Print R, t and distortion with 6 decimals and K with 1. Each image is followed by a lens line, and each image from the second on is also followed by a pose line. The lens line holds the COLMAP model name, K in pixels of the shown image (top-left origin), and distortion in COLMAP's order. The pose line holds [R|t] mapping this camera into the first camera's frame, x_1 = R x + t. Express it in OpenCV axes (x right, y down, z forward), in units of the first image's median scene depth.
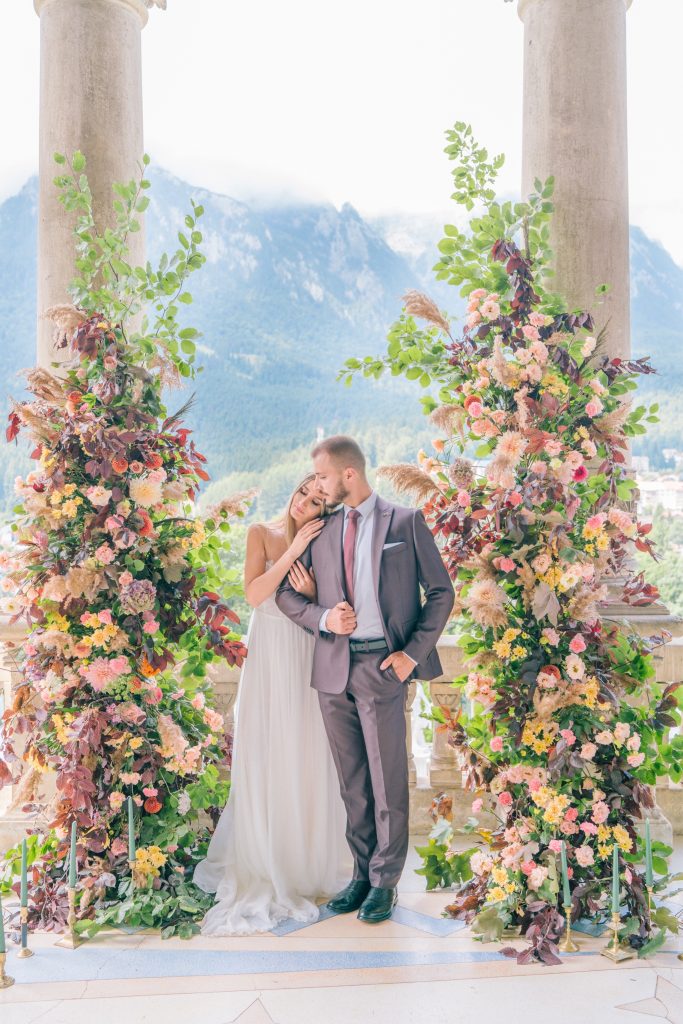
lens RADIAL K [[1112.8, 0, 304.3], [0, 1112.8, 524.7], [0, 0, 1]] dist [-0.009337, 0.004785]
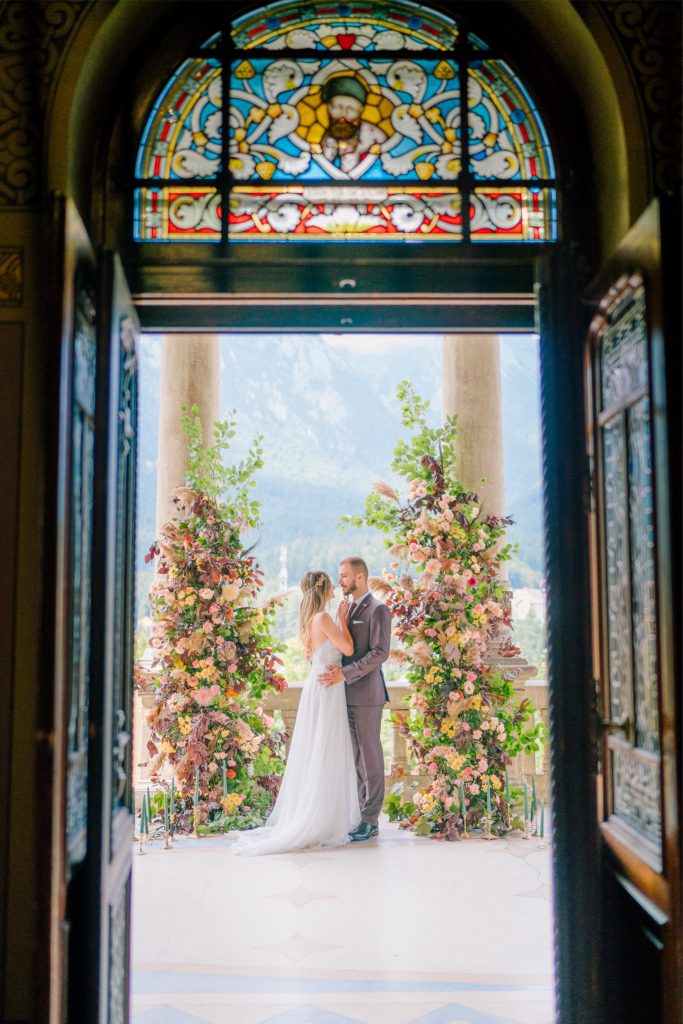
lens RADIAL K [[1112.8, 0, 304.3], [0, 1112.8, 524.7], [0, 0, 1]] dist [-0.009337, 0.004785]
pose [[0.999494, 0.003315, 0.031624, -0.080994], [0.000080, 0.994284, -0.106768, 0.053787], [-0.031798, 0.106717, 0.993781, -0.790329]]
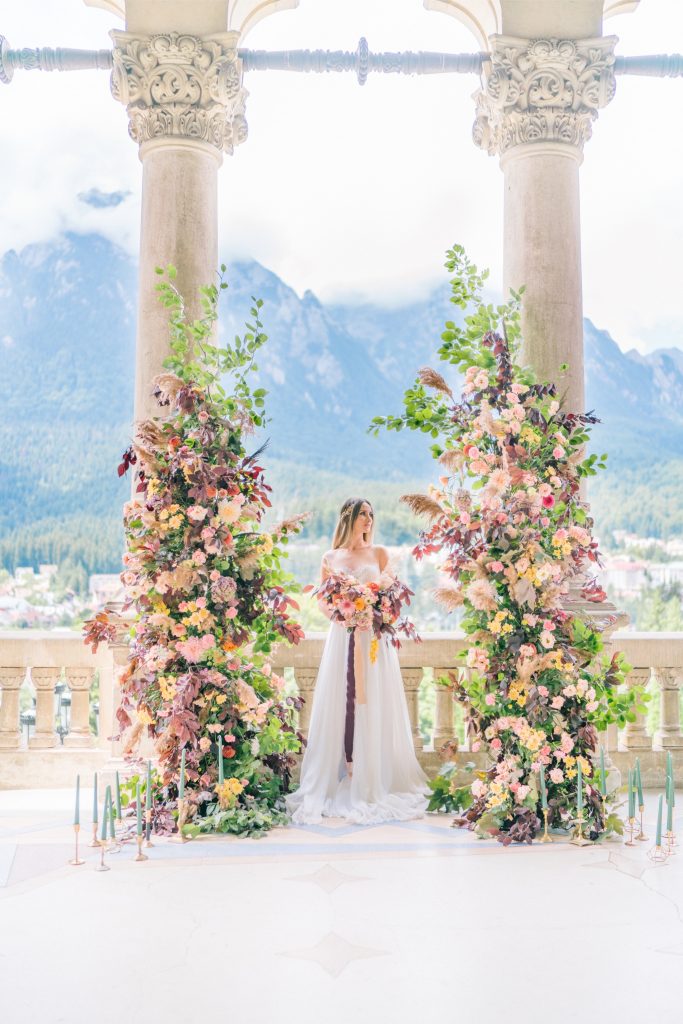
lens RADIAL K [[1089.5, 0, 315.3], [0, 1089.5, 523.1], [0, 0, 1]] dist [0.000598, 0.018211]
pose [[0.998973, 0.008233, 0.044548, -0.097172], [-0.005043, 0.997445, -0.071253, 0.077336], [-0.045021, 0.070956, 0.996463, -0.314611]]
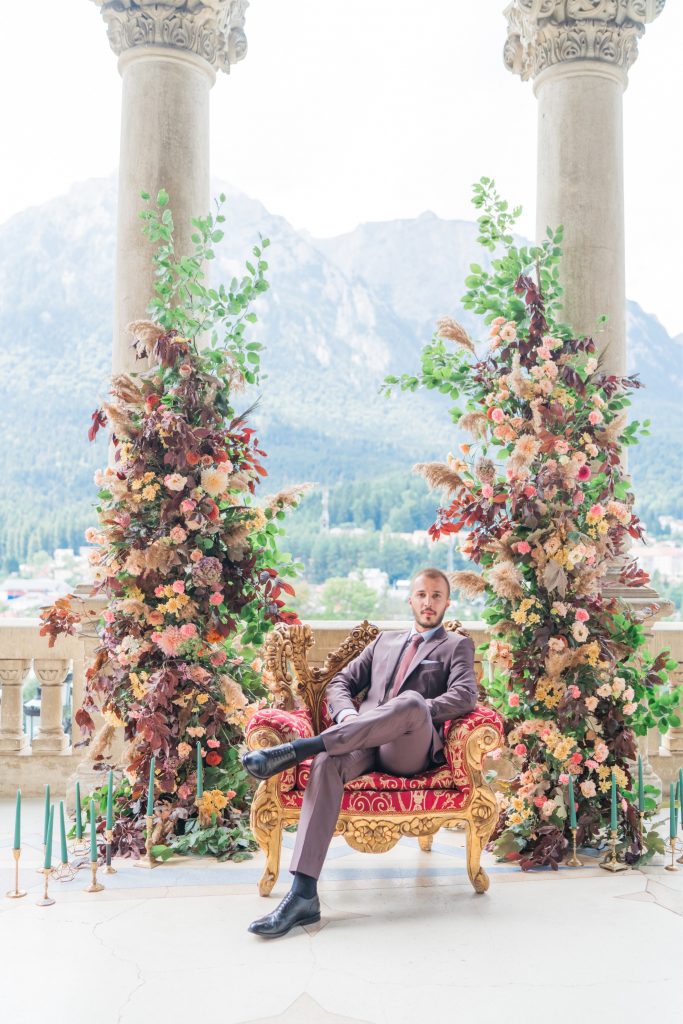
lens RADIAL K [[1105.0, 0, 391.8], [0, 1105.0, 529.4], [0, 0, 1]] dist [-0.000608, -0.022685]
pose [[0.997134, 0.014502, 0.074257, -0.043330], [-0.010772, 0.998672, -0.050389, 0.076115], [-0.074889, 0.049445, 0.995965, -0.155548]]
